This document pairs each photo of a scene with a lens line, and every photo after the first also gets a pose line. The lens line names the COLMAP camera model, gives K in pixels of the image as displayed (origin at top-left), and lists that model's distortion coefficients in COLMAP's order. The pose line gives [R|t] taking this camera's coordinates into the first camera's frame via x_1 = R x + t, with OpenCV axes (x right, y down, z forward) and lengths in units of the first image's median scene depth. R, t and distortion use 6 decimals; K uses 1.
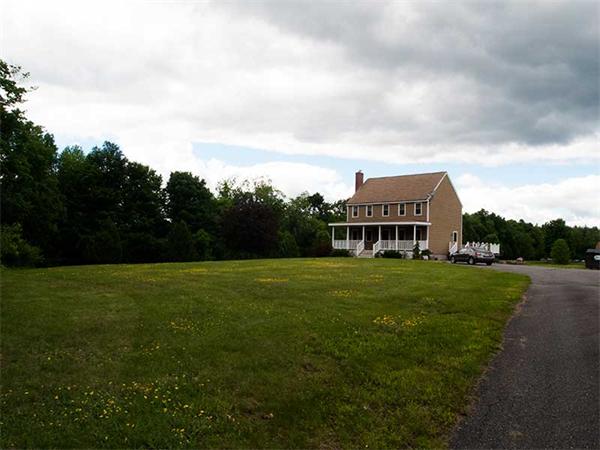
lens RADIAL K [[643.8, 0, 300.0], [0, 643.8, 225.0], [0, 0, 1]] dist [-0.110838, 0.025996]
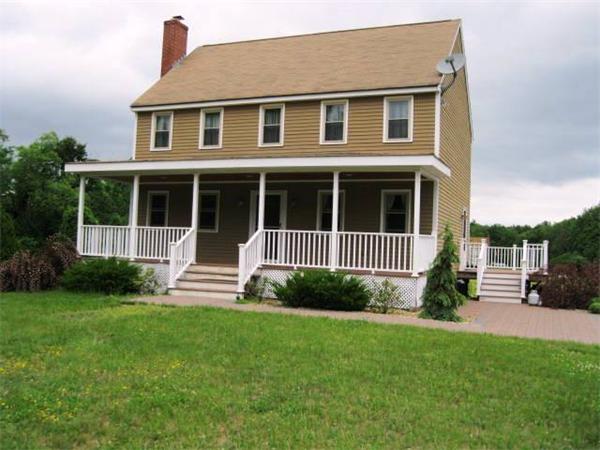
lens RADIAL K [[623.1, 0, 300.6], [0, 623.1, 253.8], [0, 0, 1]] dist [-0.080141, 0.005084]
pose [[0.941433, 0.014935, 0.336868, 0.053001], [-0.034198, 0.998097, 0.051320, 0.019361], [-0.335460, -0.059835, 0.940152, 0.735887]]
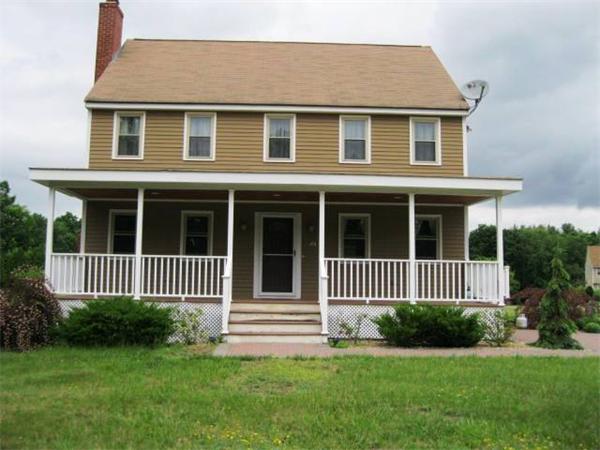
lens RADIAL K [[643.8, 0, 300.0], [0, 643.8, 225.0], [0, 0, 1]] dist [-0.110838, 0.025996]
pose [[0.707625, 0.050178, 0.704804, -0.036808], [-0.029713, 0.998706, -0.041271, 0.020864], [-0.705963, 0.008263, 0.708200, 0.822596]]
